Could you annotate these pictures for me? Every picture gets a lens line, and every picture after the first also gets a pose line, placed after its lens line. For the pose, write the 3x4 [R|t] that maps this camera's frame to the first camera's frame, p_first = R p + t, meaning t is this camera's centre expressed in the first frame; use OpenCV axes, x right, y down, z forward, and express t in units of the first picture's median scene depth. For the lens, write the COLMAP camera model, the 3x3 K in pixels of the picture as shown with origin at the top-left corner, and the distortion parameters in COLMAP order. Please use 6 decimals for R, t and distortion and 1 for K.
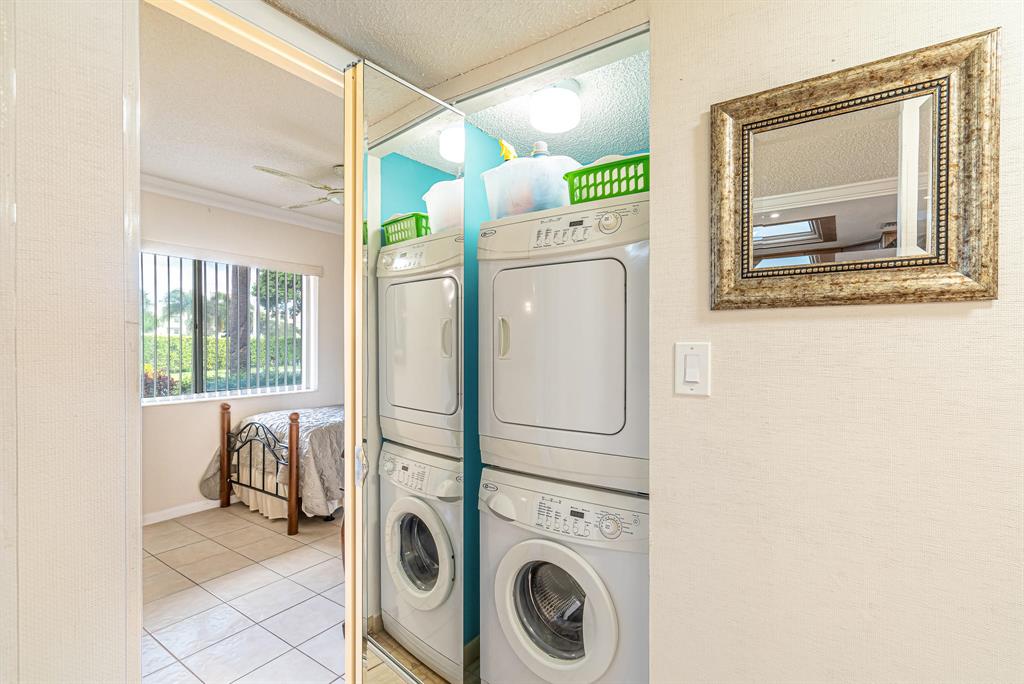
lens RADIAL K [[478.2, 0, 518.8], [0, 478.2, 344.5], [0, 0, 1]] dist [-0.004476, 0.000941]
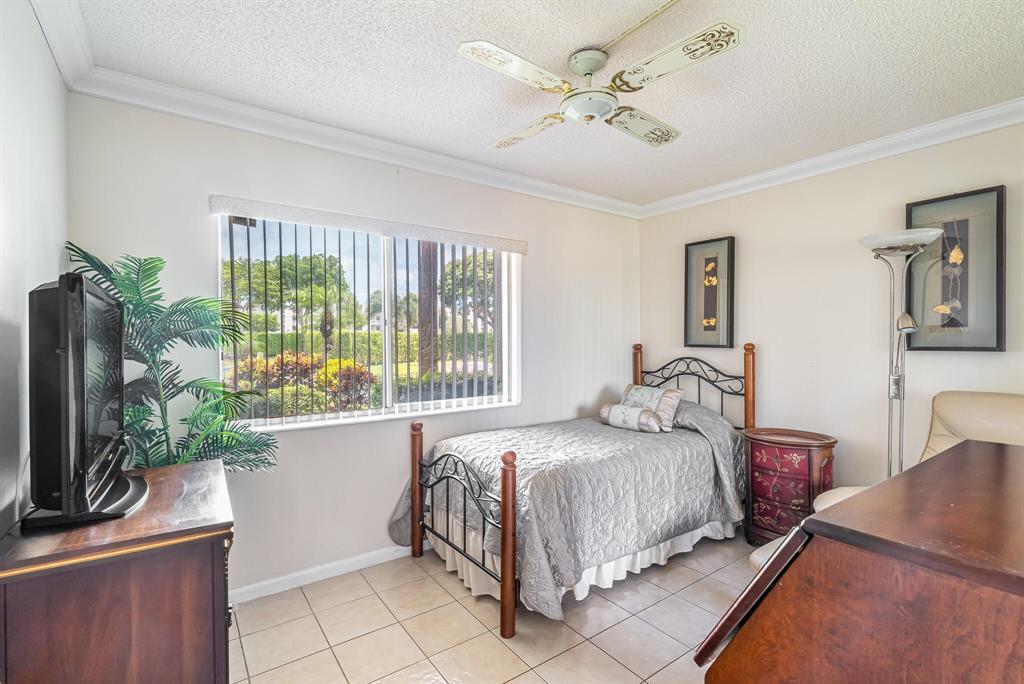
lens RADIAL K [[478.2, 0, 513.3], [0, 478.2, 346.8], [0, 0, 1]] dist [-0.004476, 0.000941]
pose [[0.939899, 0.001856, -0.341448, -0.221282], [0.003941, 0.999860, 0.016283, -0.008868], [0.341430, -0.016650, 0.939760, 0.357305]]
